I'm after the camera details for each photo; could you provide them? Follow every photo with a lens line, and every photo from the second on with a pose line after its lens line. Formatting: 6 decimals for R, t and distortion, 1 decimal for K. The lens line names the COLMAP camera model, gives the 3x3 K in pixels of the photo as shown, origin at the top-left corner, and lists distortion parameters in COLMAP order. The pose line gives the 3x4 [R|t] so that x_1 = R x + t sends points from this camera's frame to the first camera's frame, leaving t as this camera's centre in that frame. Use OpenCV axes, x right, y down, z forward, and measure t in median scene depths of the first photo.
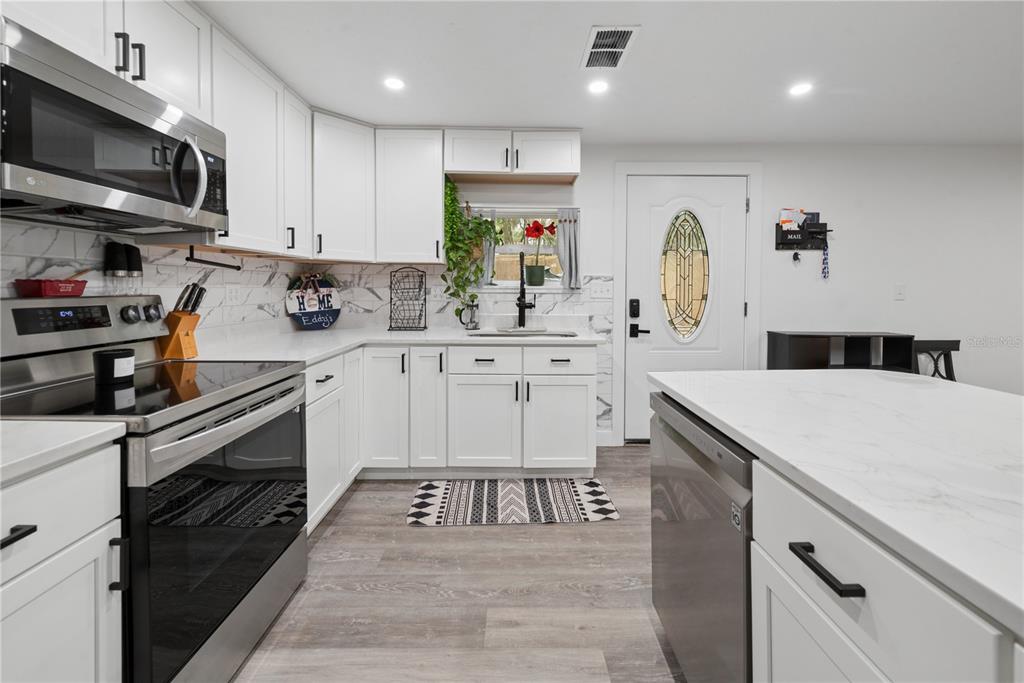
lens RADIAL K [[435.0, 0, 484.5], [0, 435.0, 280.4], [0, 0, 1]] dist [-0.000872, -0.000169]
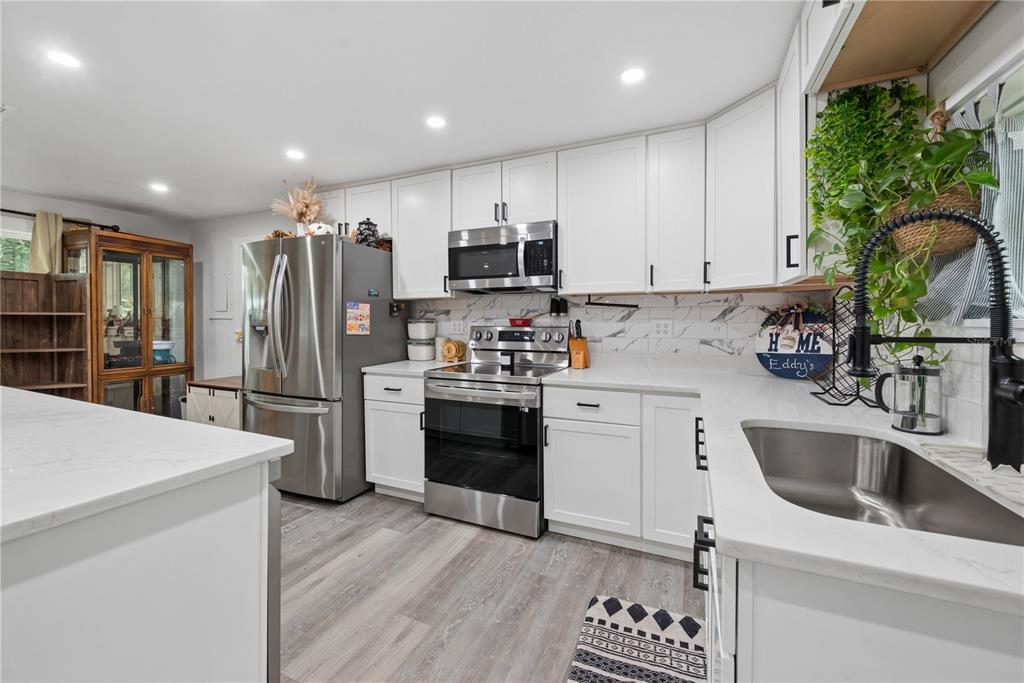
lens RADIAL K [[417.2, 0, 523.9], [0, 417.2, 307.5], [0, 0, 1]] dist [0.000414, -0.000349]
pose [[-0.349426, -0.029687, -0.936494, 0.484917], [0.014545, 0.999206, -0.037102, 0.009887], [0.936851, -0.026586, -0.348716, 0.849555]]
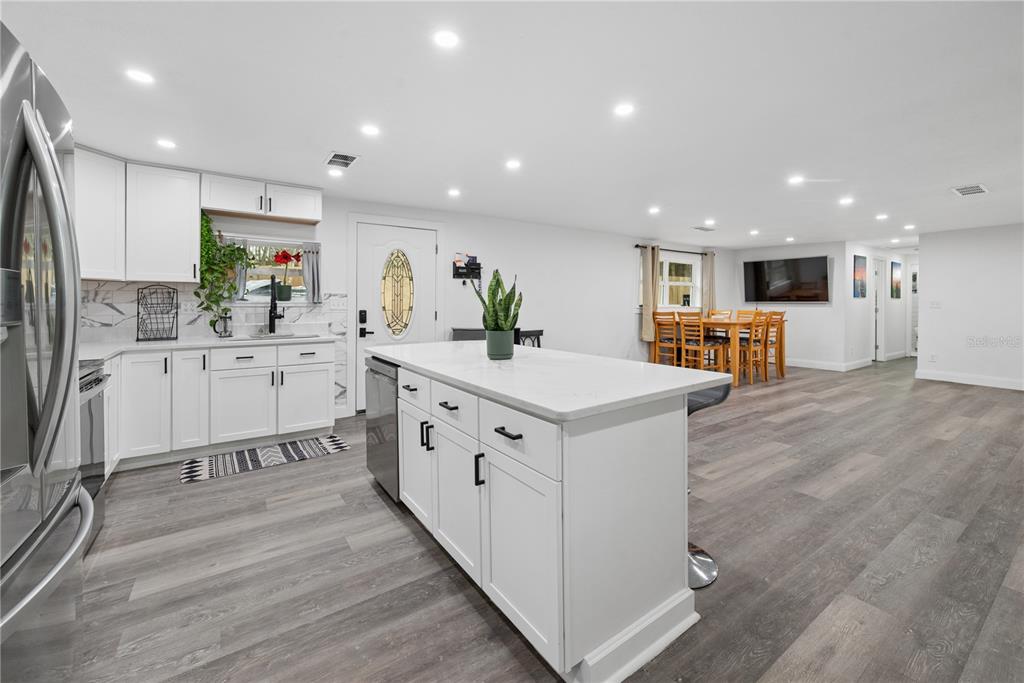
lens RADIAL K [[417.2, 0, 523.9], [0, 417.2, 307.5], [0, 0, 1]] dist [0.000414, -0.000349]
pose [[0.776381, -0.011425, 0.630161, -0.119343], [-0.008892, 0.999538, 0.029077, -0.011293], [-0.630201, -0.028178, 0.775920, -0.442009]]
